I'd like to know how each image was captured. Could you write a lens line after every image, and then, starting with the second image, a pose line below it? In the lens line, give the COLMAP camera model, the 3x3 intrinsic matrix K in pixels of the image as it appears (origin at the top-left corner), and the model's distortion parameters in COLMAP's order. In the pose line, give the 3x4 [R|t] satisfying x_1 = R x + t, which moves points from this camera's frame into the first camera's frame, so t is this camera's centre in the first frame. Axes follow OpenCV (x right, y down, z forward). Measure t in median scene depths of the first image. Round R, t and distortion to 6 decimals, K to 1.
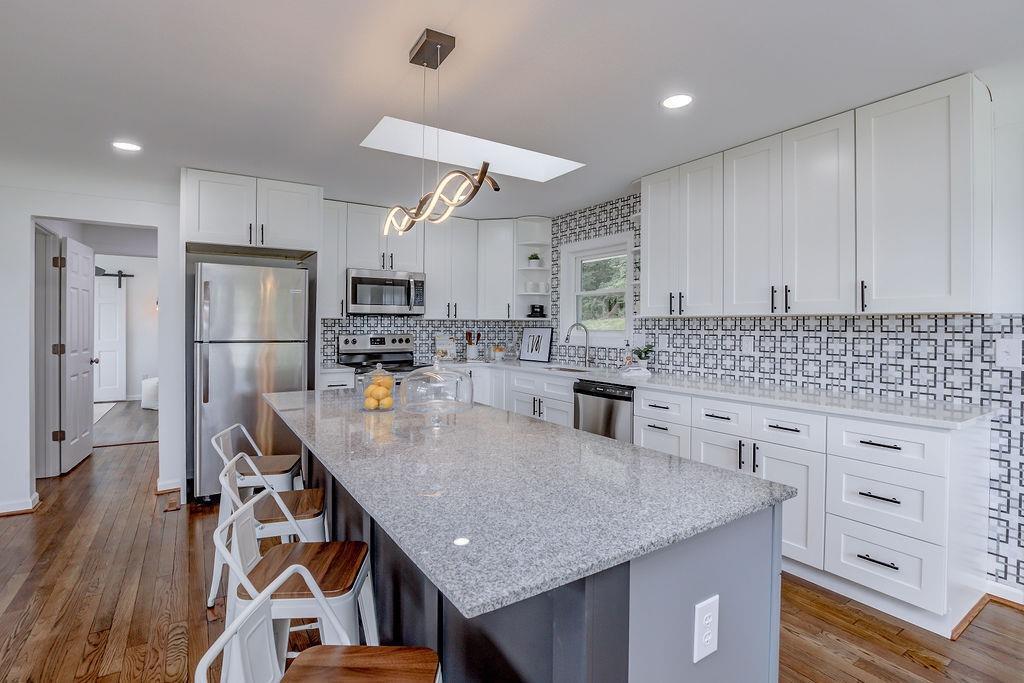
lens RADIAL K [[475.5, 0, 511.7], [0, 475.5, 335.1], [0, 0, 1]] dist [-0.031478, 0.002653]
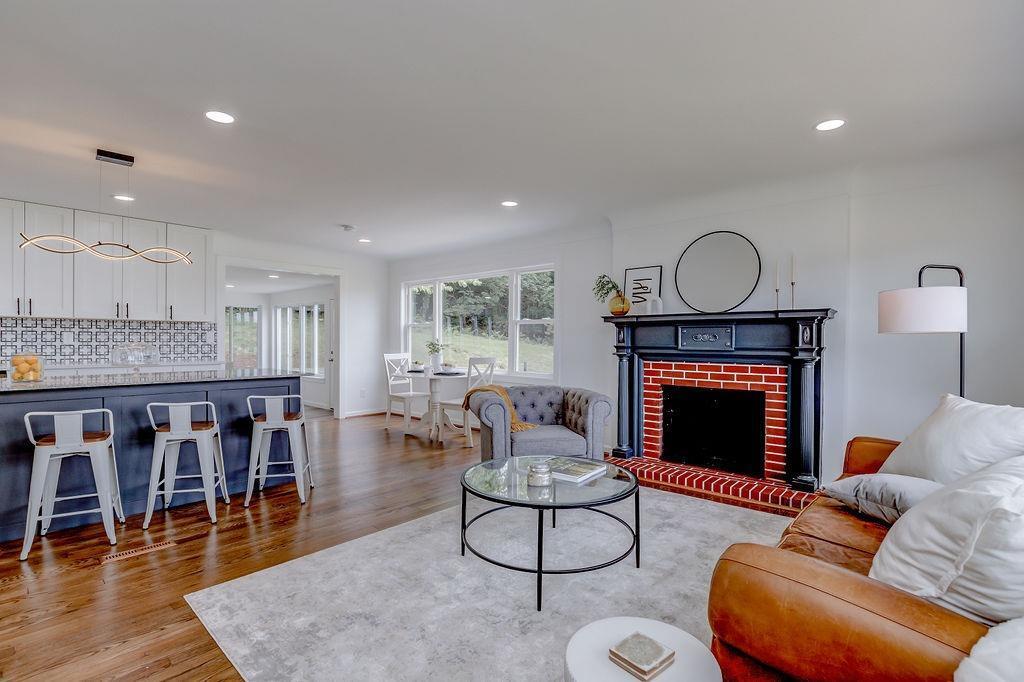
lens RADIAL K [[475.5, 0, 514.4], [0, 475.5, 340.8], [0, 0, 1]] dist [-0.031478, 0.002653]
pose [[-0.220095, -0.015400, 0.975357, -1.233248], [0.004791, 0.999846, 0.016868, 0.013096], [-0.975467, 0.008386, -0.219987, -0.052906]]
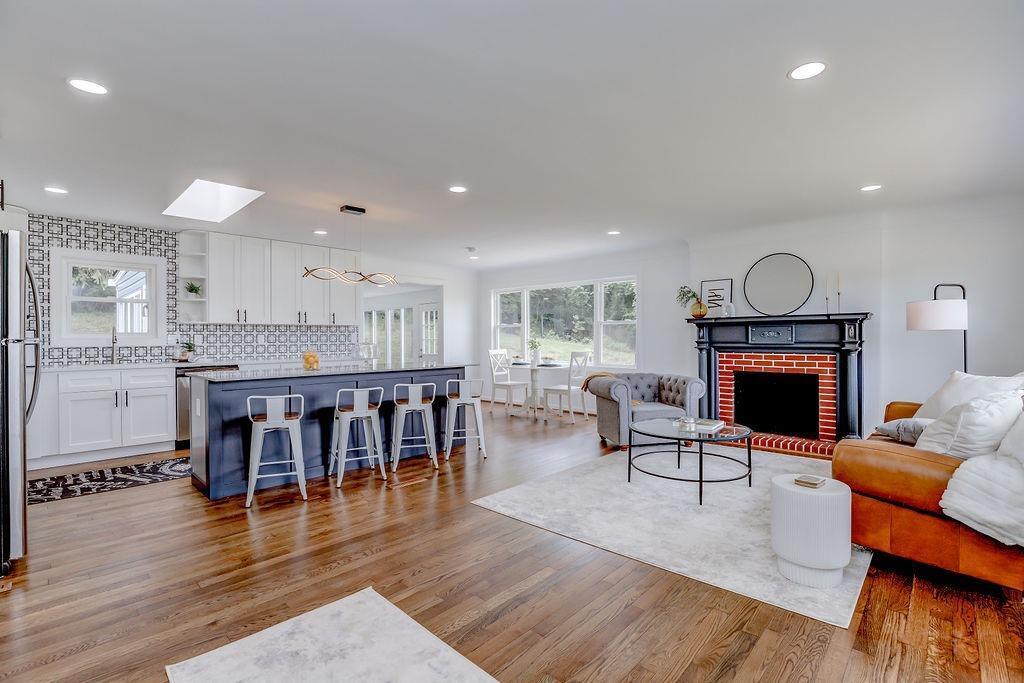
lens RADIAL K [[475.5, 0, 509.8], [0, 475.5, 335.9], [0, 0, 1]] dist [-0.031478, 0.002653]
pose [[-0.193737, -0.008236, 0.981019, -1.555461], [0.015687, 0.999811, 0.011492, 0.000668], [-0.980928, 0.017616, -0.193571, 0.384759]]
